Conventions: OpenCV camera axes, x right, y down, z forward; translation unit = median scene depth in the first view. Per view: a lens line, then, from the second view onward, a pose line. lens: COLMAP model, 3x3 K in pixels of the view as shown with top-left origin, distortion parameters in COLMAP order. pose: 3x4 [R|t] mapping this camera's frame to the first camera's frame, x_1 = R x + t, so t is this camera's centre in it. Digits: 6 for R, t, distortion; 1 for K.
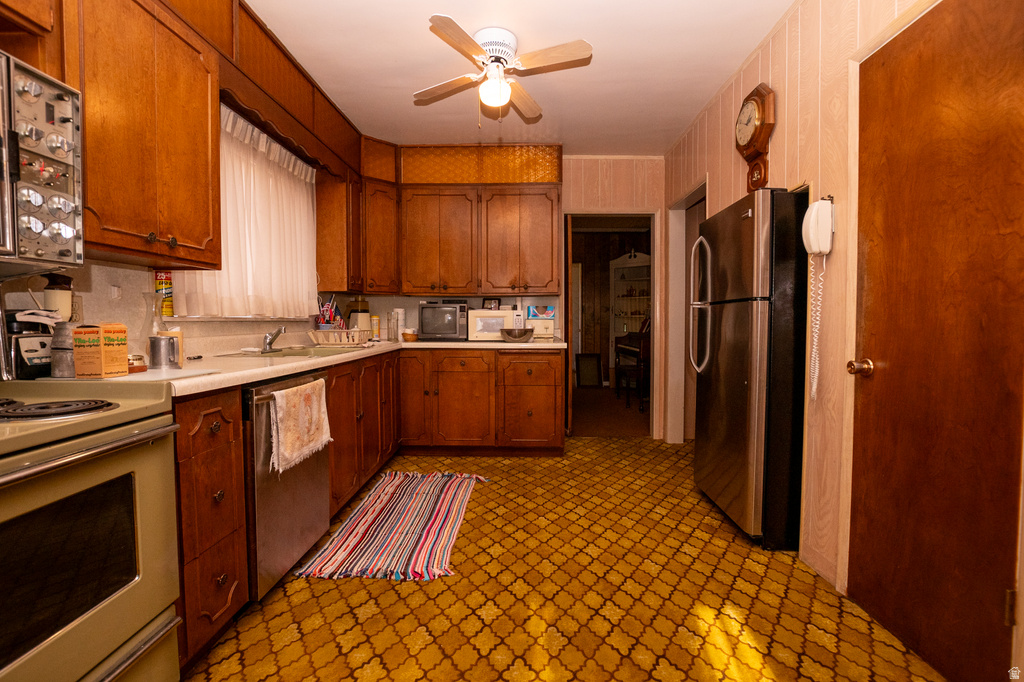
lens RADIAL K [[461.6, 0, 509.1], [0, 461.6, 338.9], [0, 0, 1]] dist [-0.036313, 0.005902]
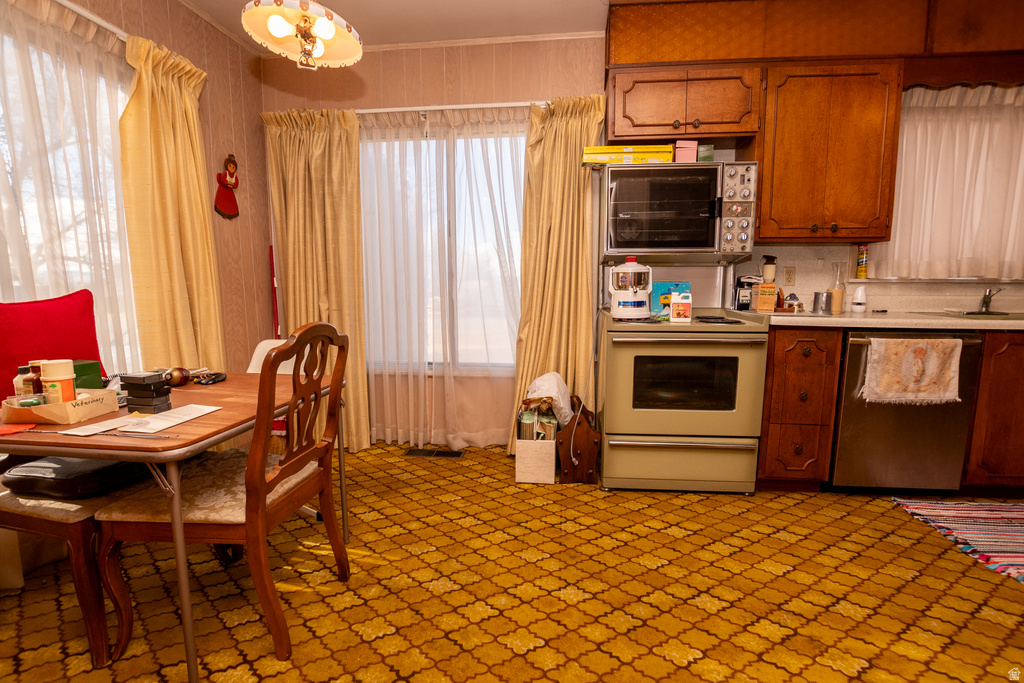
lens RADIAL K [[461.6, 0, 509.1], [0, 461.6, 339.4], [0, 0, 1]] dist [-0.036313, 0.005902]
pose [[-0.112770, 0.120475, -0.986290, 0.700457], [-0.037622, 0.991393, 0.125400, 0.000110], [0.992909, 0.051248, -0.107267, 0.110915]]
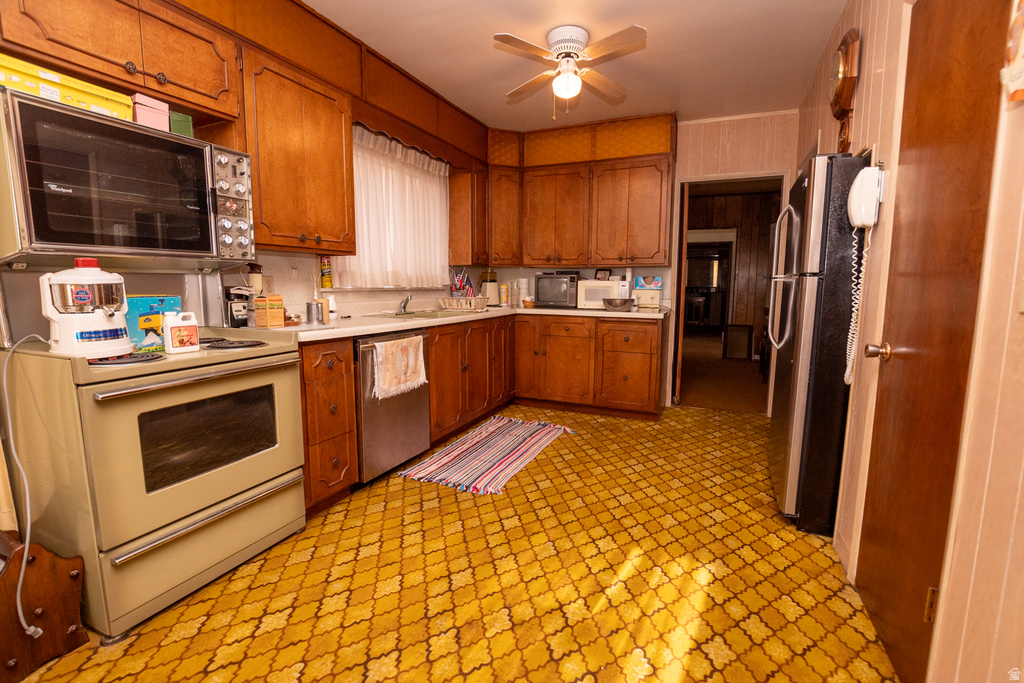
lens RADIAL K [[459.6, 0, 517.9], [0, 459.6, 340.6], [0, 0, 1]] dist [-0.036943, 0.006316]
pose [[0.921422, 0.052610, -0.384984, 0.371345], [-0.020859, 0.996060, 0.086194, -0.020142], [0.388002, -0.071391, 0.918889, -0.117690]]
